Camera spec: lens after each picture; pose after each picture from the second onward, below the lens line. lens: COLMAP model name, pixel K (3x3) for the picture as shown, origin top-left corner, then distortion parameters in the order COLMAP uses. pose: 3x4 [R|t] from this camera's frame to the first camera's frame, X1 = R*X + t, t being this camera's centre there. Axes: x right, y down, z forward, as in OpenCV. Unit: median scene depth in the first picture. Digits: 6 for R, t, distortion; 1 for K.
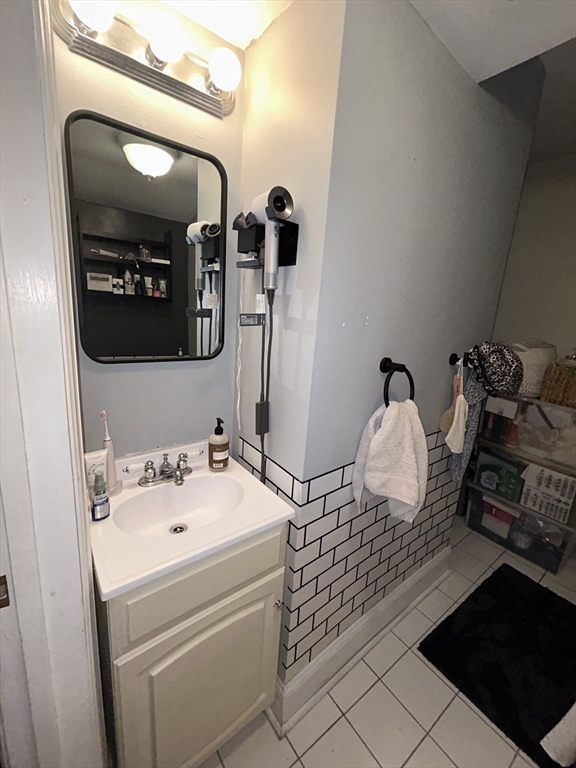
lens RADIAL K [[316.4, 0, 289.7], [0, 316.4, 380.1], [0, 0, 1]] dist [0.010574, 0.000034]
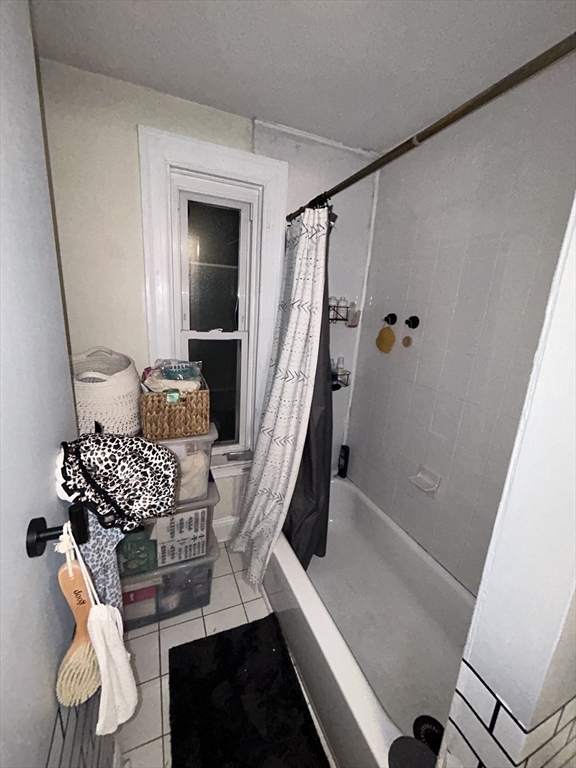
lens RADIAL K [[316.4, 0, 287.9], [0, 316.4, 383.6], [0, 0, 1]] dist [0.010574, 0.000034]
pose [[0.236811, -0.299506, 0.924239, 0.242030], [0.174899, 0.948898, 0.262684, -0.193719], [-0.955683, 0.099442, 0.277093, 0.486705]]
